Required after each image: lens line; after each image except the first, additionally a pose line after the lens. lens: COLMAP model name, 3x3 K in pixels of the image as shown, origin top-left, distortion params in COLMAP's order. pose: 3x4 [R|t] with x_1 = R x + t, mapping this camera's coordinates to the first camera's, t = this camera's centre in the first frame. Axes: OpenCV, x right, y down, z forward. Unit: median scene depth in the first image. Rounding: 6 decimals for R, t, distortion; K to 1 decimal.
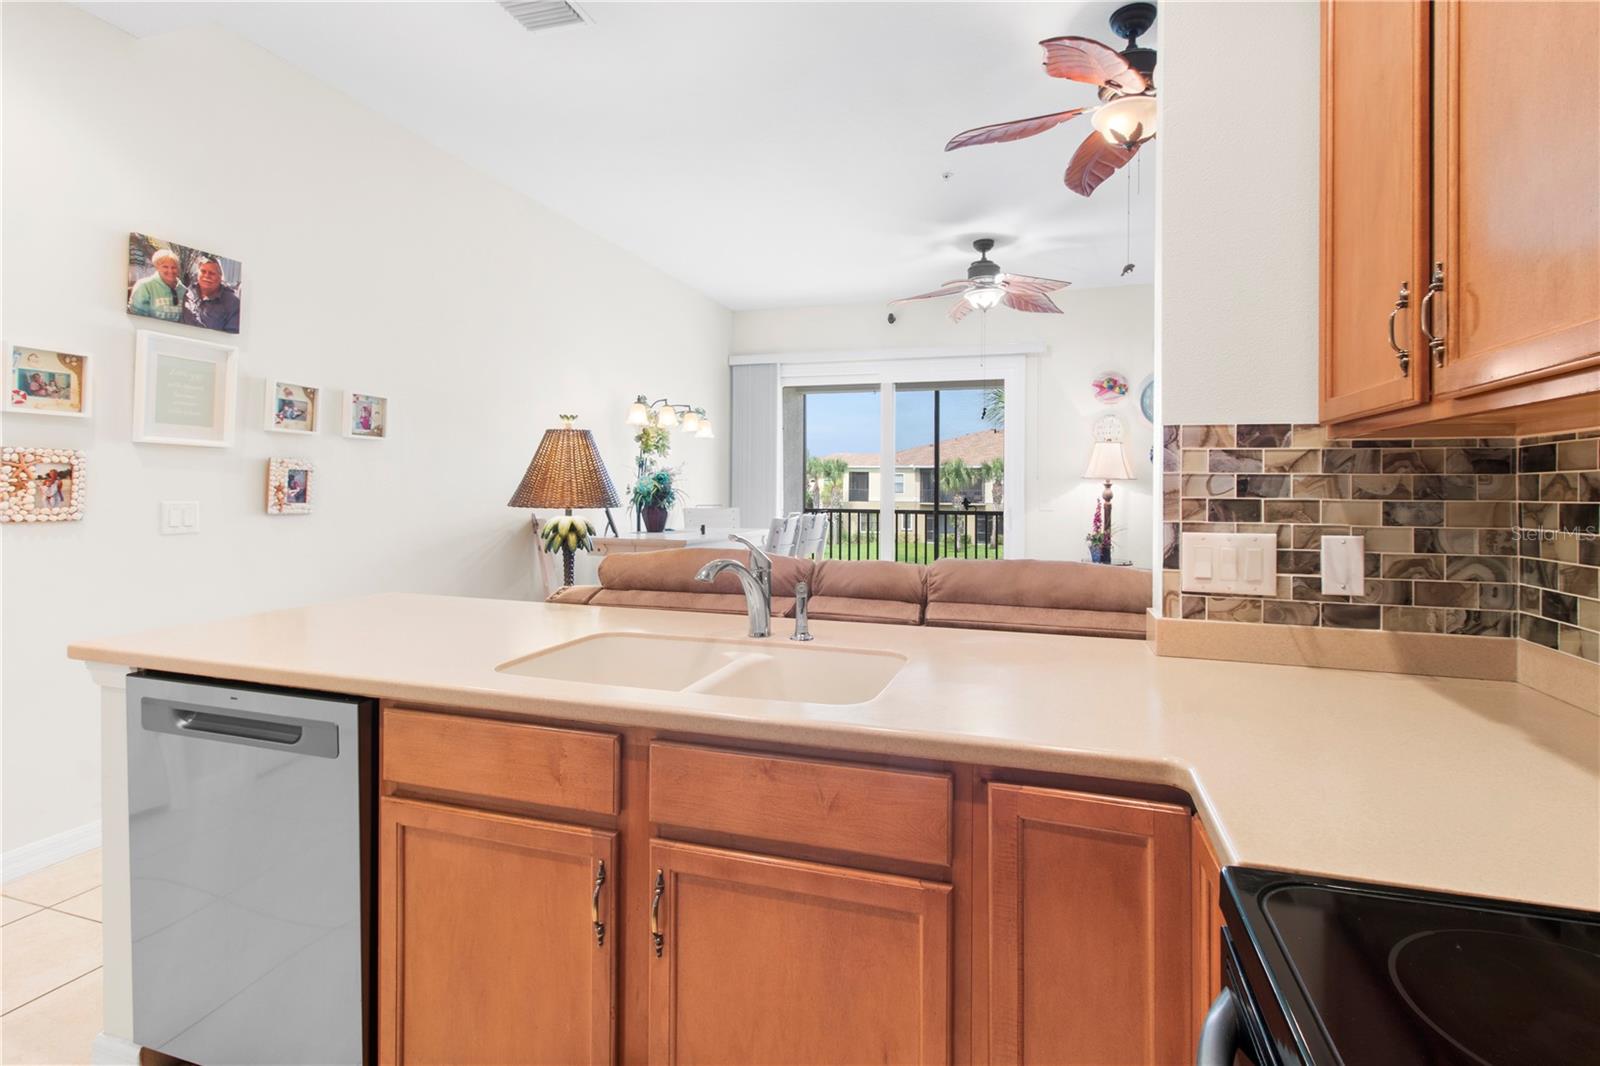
lens RADIAL K [[754.0, 0, 808.8], [0, 754.0, 492.1], [0, 0, 1]] dist [0.003077, -0.000680]
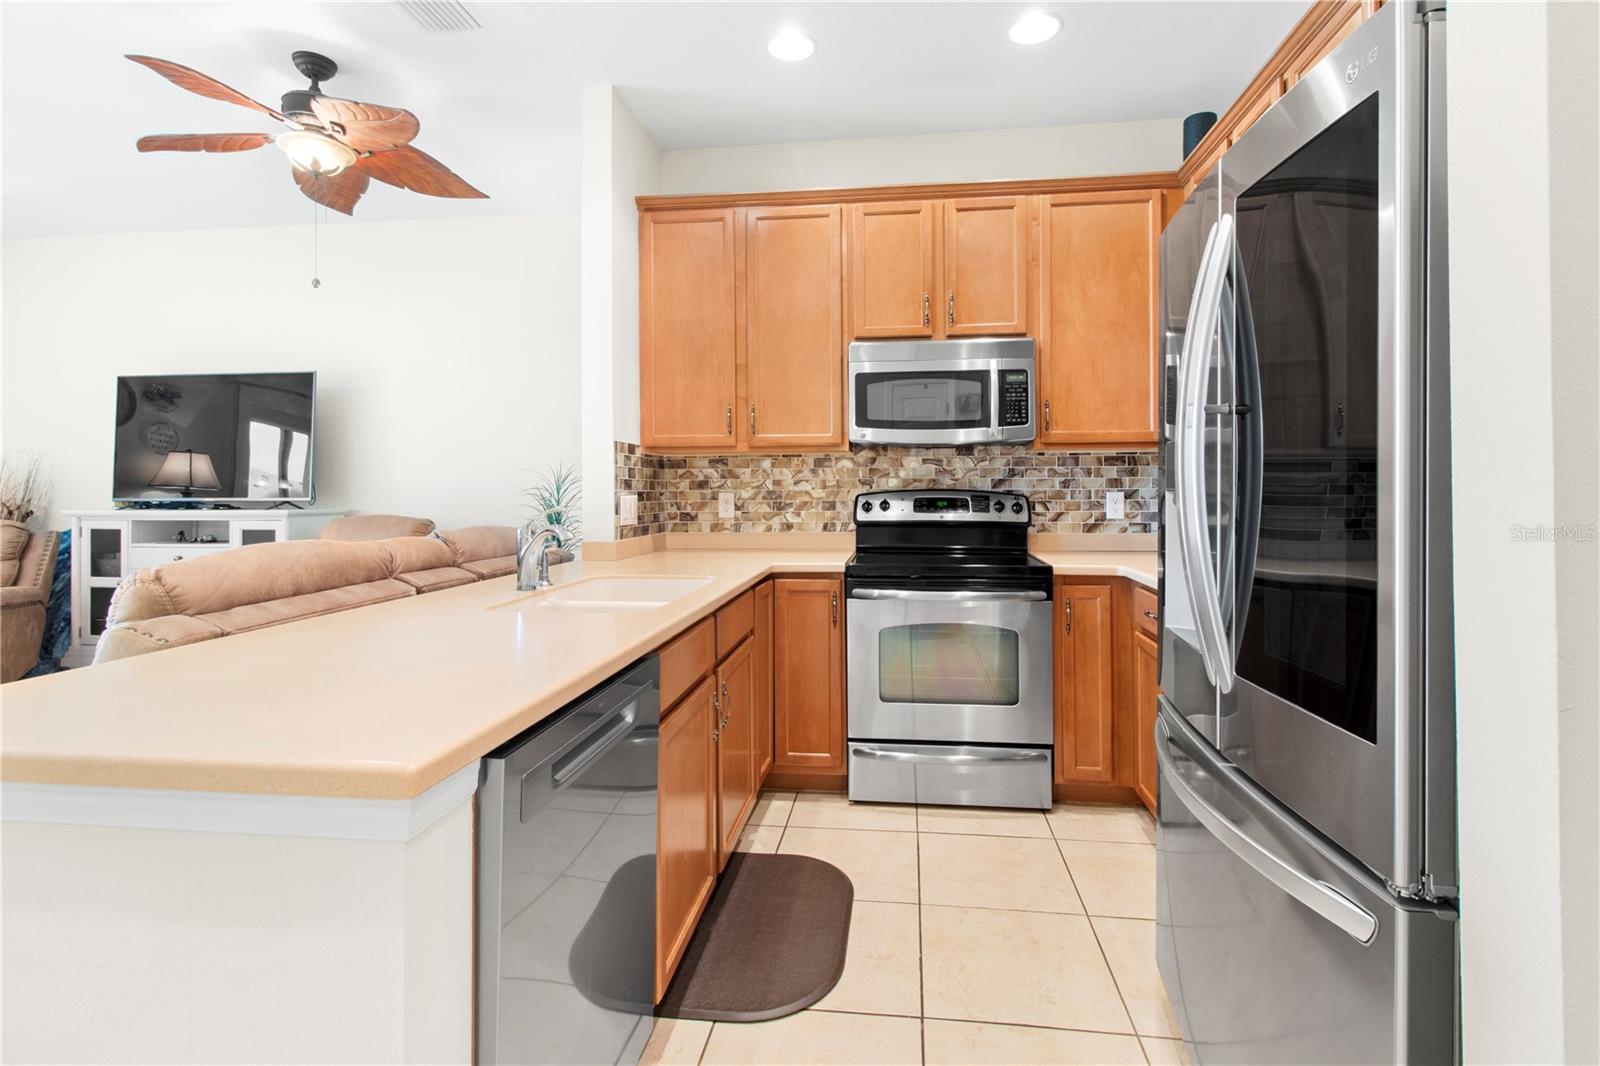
lens RADIAL K [[754.0, 0, 832.8], [0, 754.0, 480.7], [0, 0, 1]] dist [0.003077, -0.000680]
pose [[-0.199760, 0.002674, 0.979841, -0.440661], [0.010338, 0.999946, -0.000621, 0.005846], [-0.979790, 0.010006, -0.199777, 0.242659]]
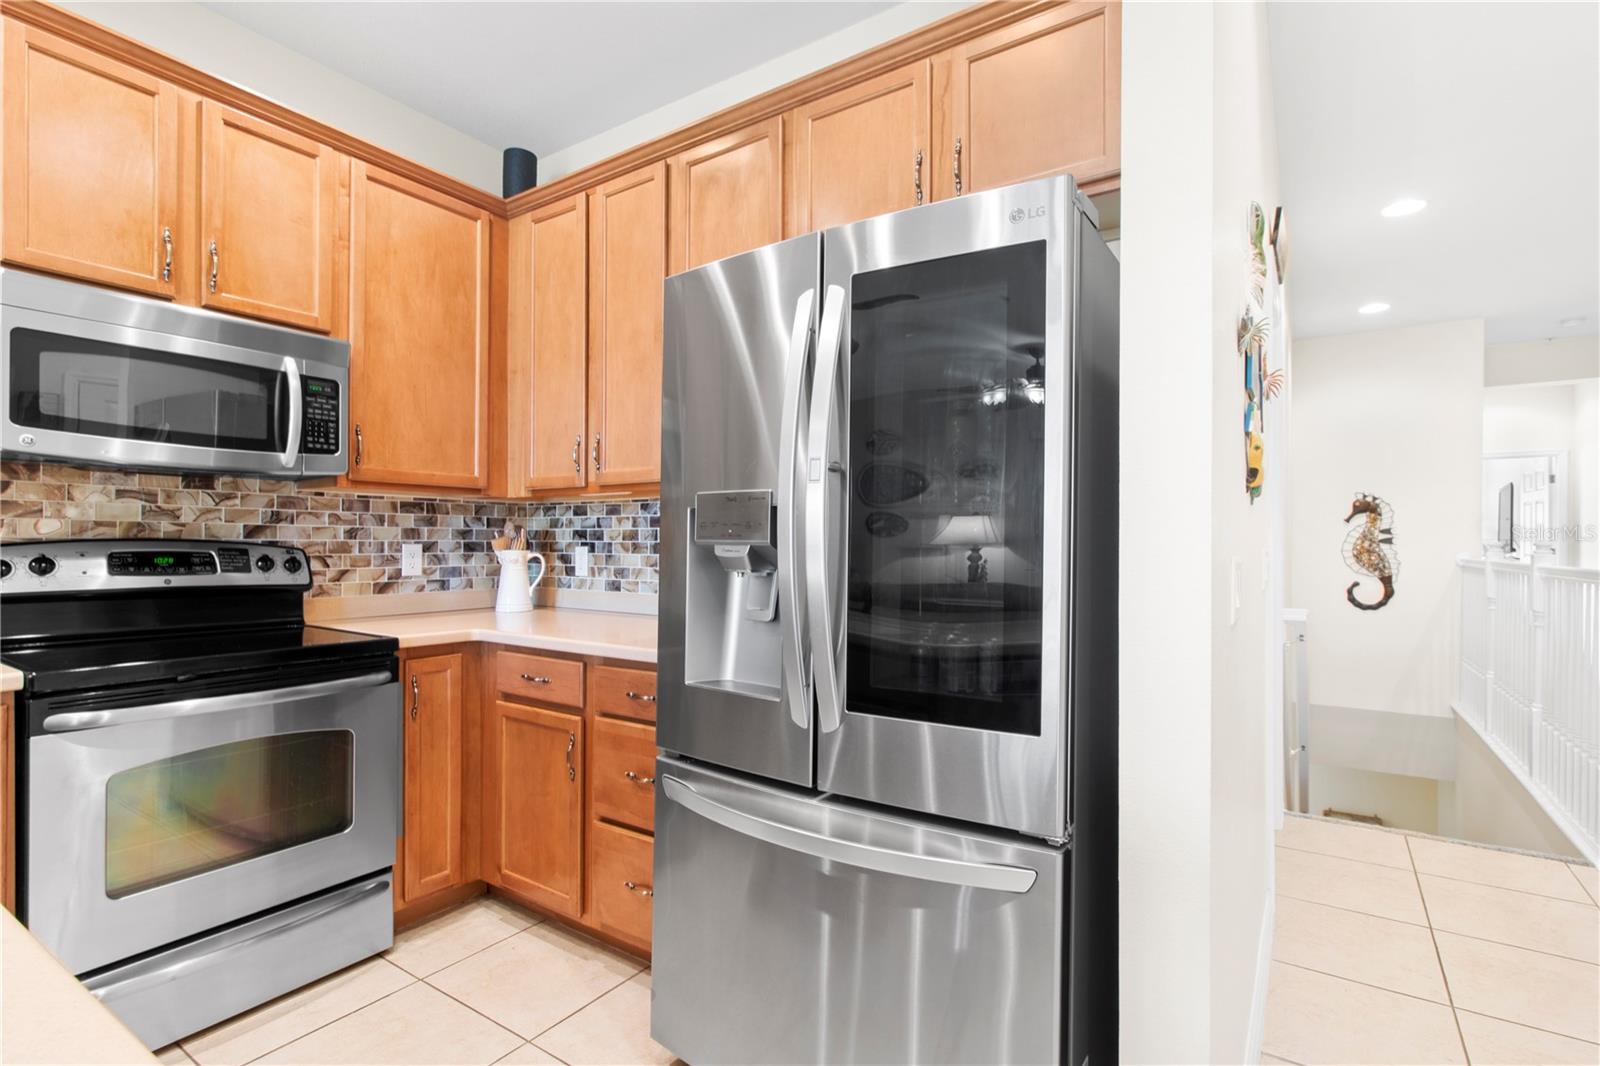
lens RADIAL K [[754.0, 0, 814.0], [0, 754.0, 536.7], [0, 0, 1]] dist [0.003077, -0.000680]
pose [[-0.962124, -0.010251, 0.272421, -0.292732], [-0.010065, 0.999947, 0.002079, 0.008084], [-0.272428, -0.000741, -0.962176, 0.323272]]
